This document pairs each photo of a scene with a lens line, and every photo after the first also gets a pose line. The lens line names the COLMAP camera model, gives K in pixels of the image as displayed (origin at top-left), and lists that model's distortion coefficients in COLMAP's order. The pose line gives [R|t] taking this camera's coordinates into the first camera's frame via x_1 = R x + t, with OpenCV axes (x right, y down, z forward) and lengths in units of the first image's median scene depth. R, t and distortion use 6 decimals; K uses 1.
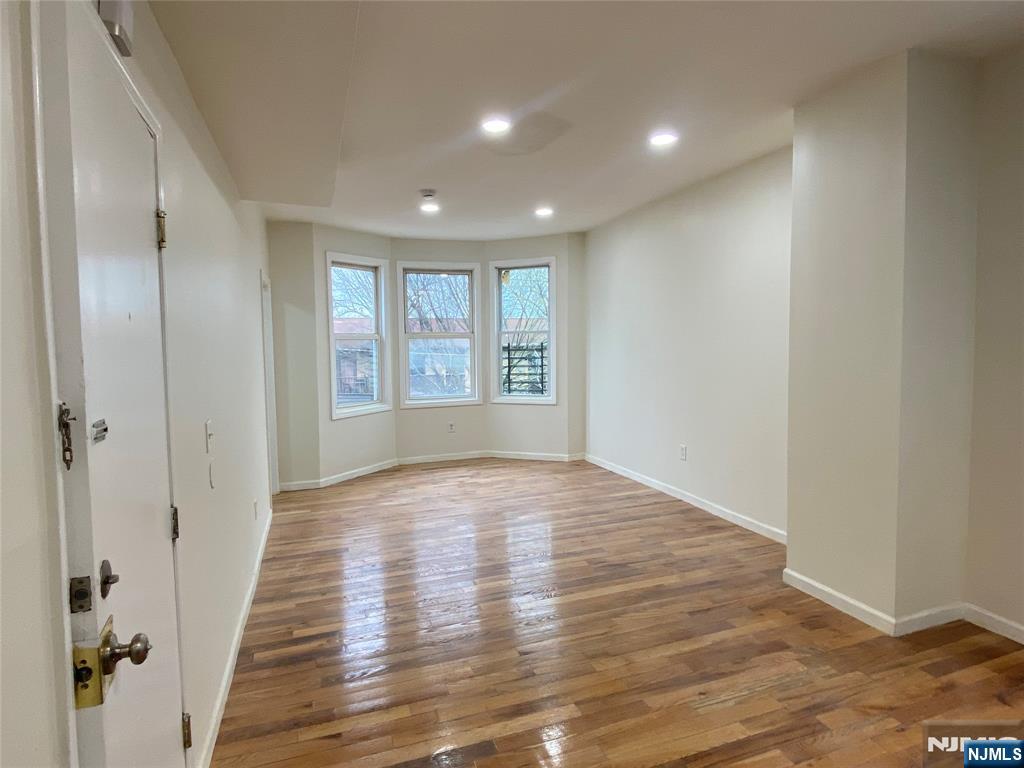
lens RADIAL K [[565.8, 0, 511.9], [0, 565.8, 380.8], [0, 0, 1]] dist [-0.001006, -0.000116]
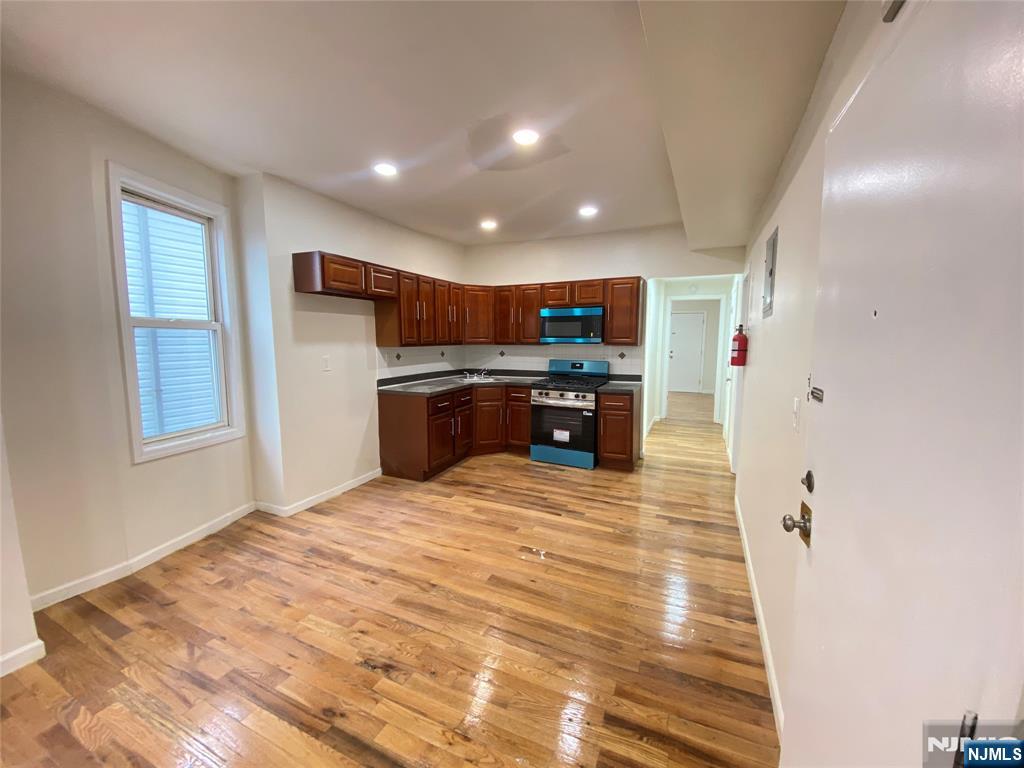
lens RADIAL K [[414.1, 0, 511.0], [0, 414.1, 385.9], [0, 0, 1]] dist [0.011944, -0.000055]
pose [[-0.707868, -0.049447, 0.704611, -0.424202], [0.065938, 0.988565, 0.135617, -0.036674], [-0.703260, 0.142460, -0.696513, 1.132097]]
